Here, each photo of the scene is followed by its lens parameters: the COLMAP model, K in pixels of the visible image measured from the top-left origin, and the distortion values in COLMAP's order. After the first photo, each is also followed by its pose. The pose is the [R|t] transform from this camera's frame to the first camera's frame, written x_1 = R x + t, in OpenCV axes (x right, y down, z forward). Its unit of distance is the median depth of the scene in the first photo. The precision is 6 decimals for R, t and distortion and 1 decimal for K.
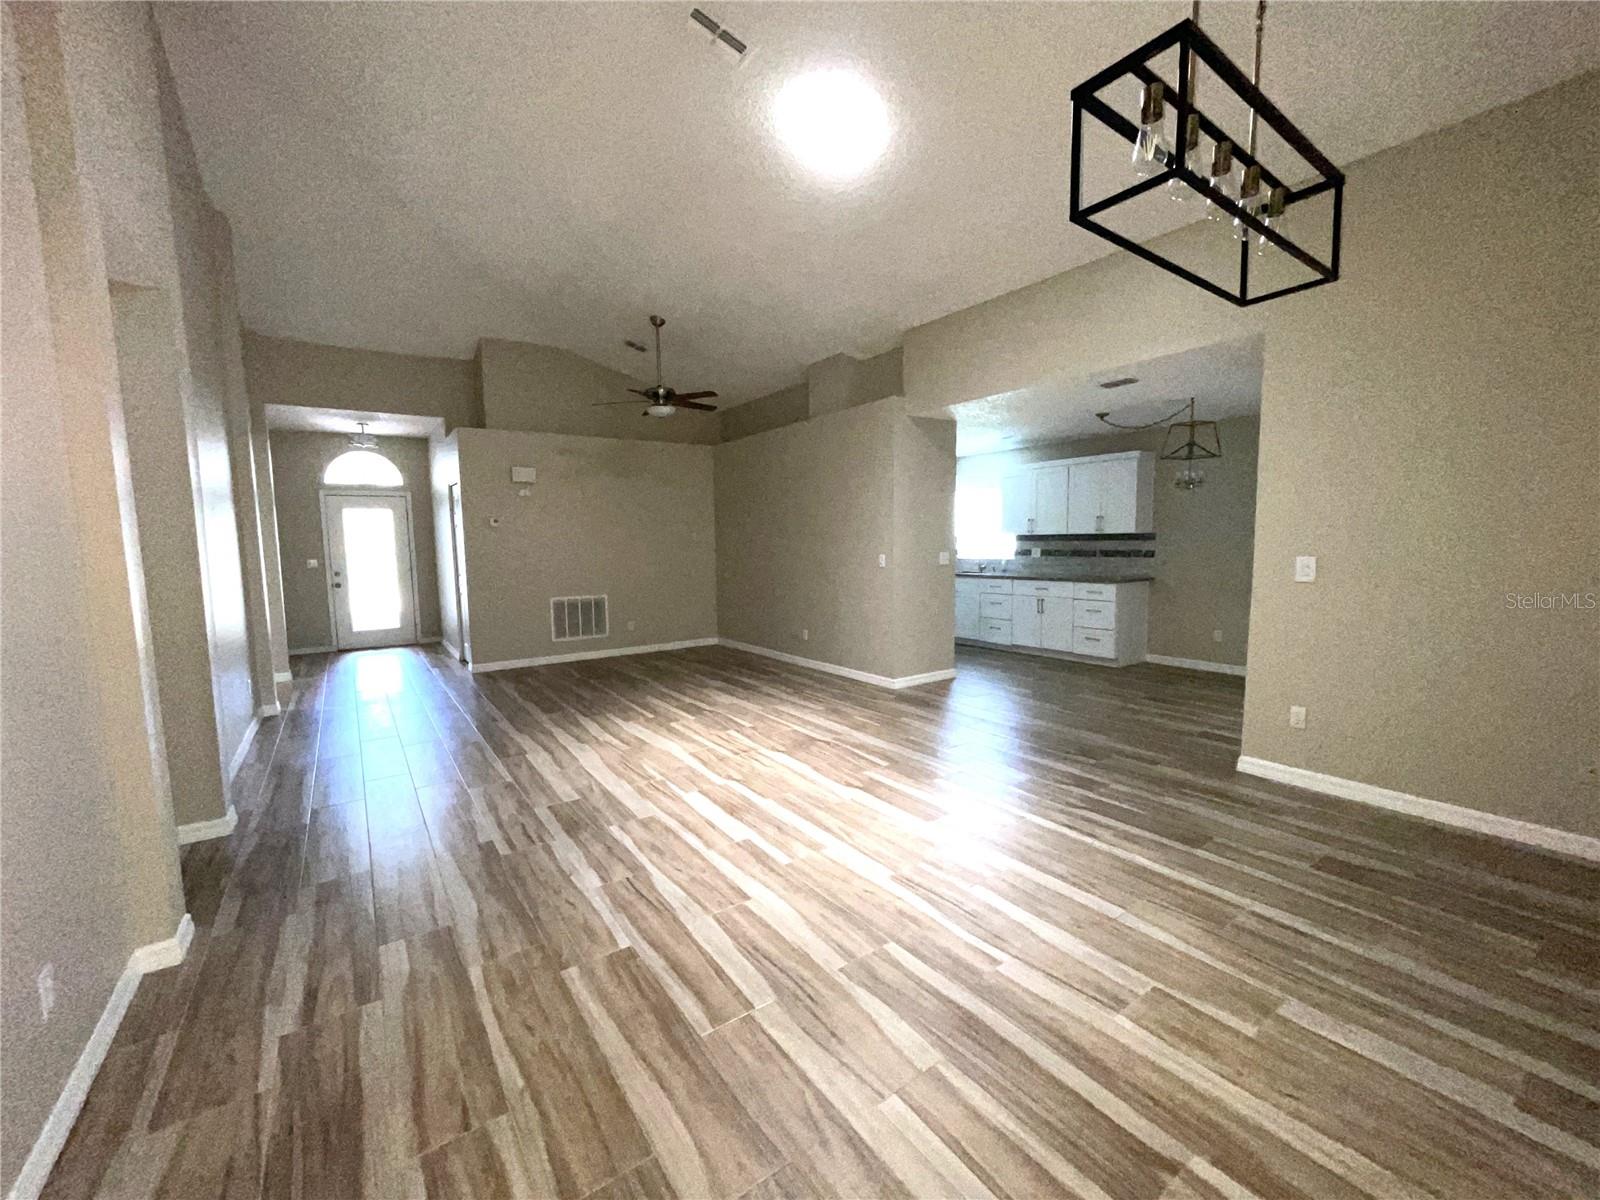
lens RADIAL K [[646.9, 0, 804.6], [0, 646.9, 599.8], [0, 0, 1]] dist [0.002079, 0.000159]
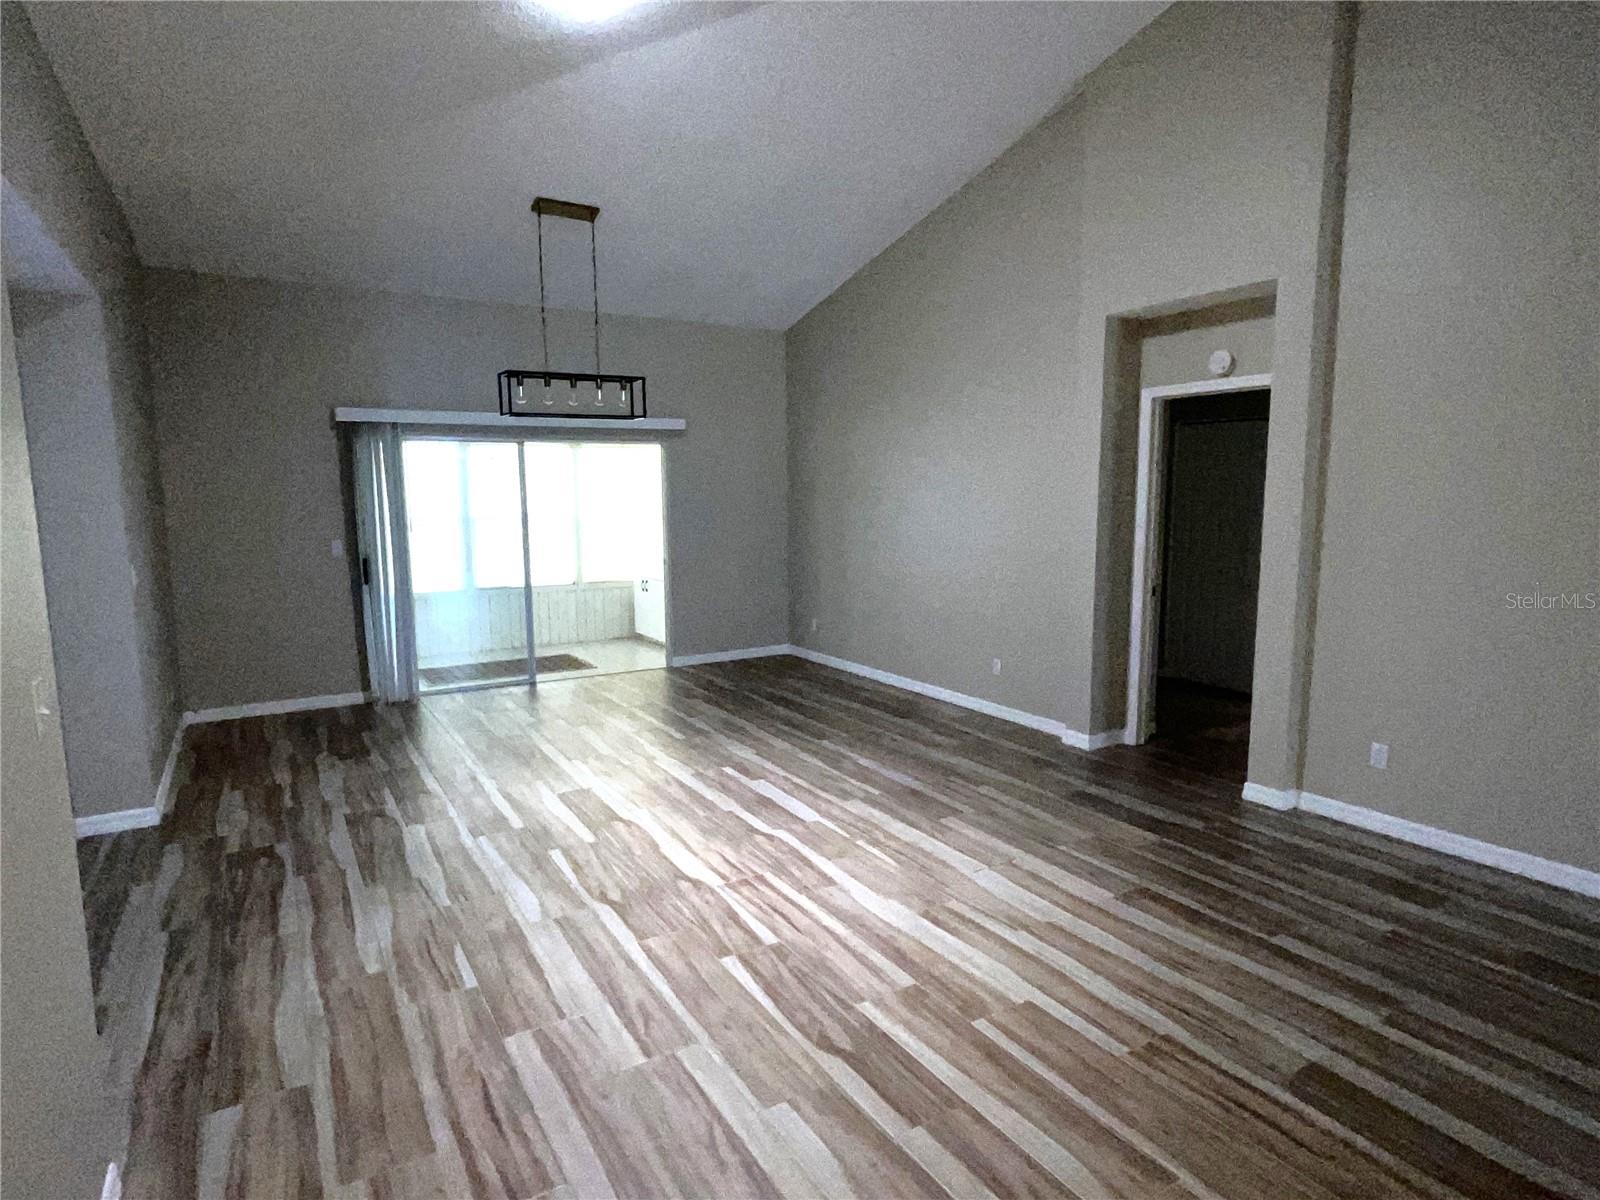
lens RADIAL K [[883.3, 0, 799.3], [0, 883.3, 601.9], [0, 0, 1]] dist [-0.003176, -0.000299]
pose [[-0.997010, 0.017665, 0.075222, -0.208806], [0.033741, 0.975325, 0.218179, -0.205620], [-0.069511, 0.220065, -0.973006, 1.736159]]
